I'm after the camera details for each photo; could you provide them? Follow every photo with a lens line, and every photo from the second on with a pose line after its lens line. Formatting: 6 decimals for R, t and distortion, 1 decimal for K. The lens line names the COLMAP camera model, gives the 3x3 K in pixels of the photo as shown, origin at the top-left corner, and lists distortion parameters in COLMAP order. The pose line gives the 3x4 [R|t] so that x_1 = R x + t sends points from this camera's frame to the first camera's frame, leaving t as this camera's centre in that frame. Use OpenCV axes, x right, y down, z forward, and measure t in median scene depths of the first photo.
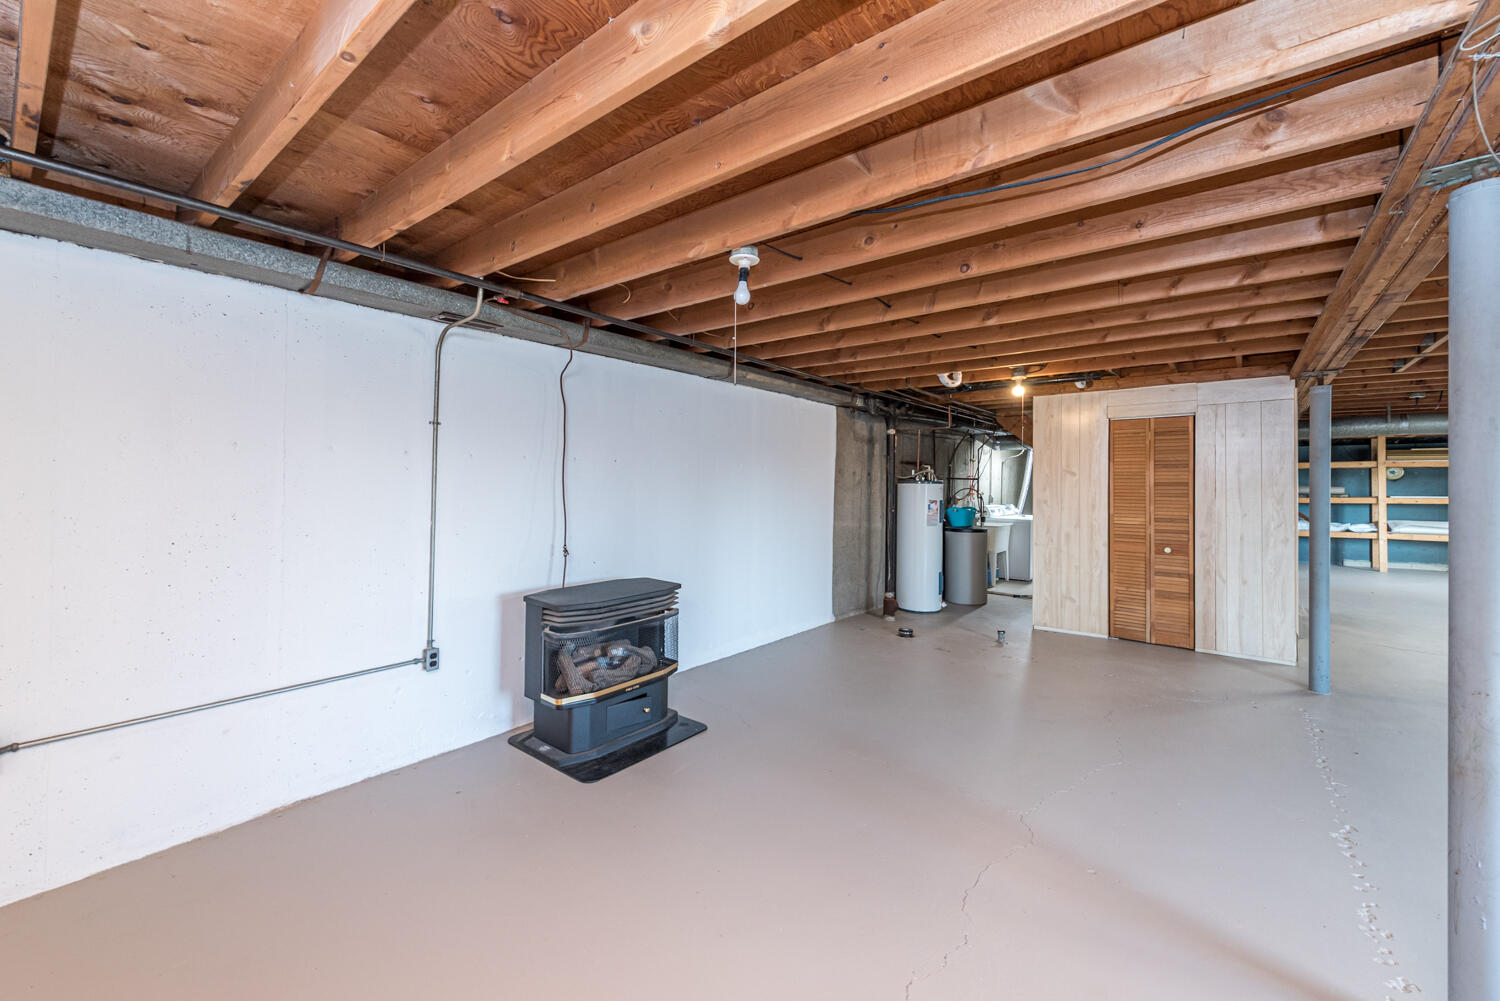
lens RADIAL K [[587.6, 0, 753.2], [0, 587.6, 487.1], [0, 0, 1]] dist [0.004169, 0.000104]
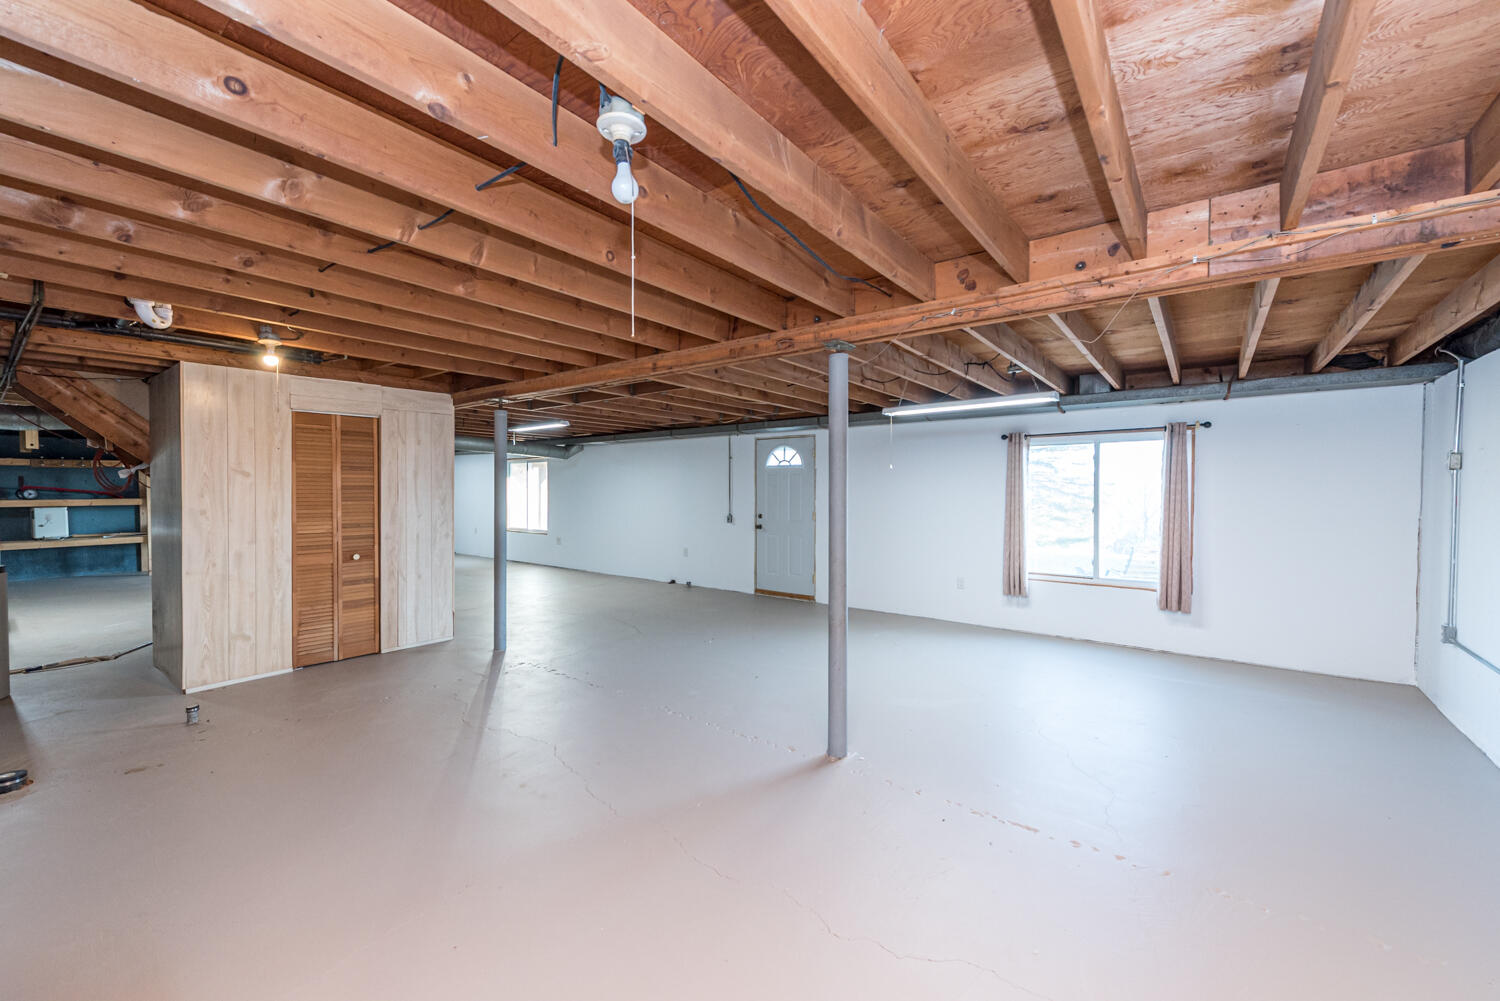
lens RADIAL K [[587.6, 0, 753.7], [0, 587.6, 496.8], [0, 0, 1]] dist [0.004169, 0.000104]
pose [[-0.000618, -0.020841, 0.999783, -0.228773], [0.003374, 0.999777, 0.020843, -0.006915], [-0.999994, 0.003386, -0.000547, 0.336296]]
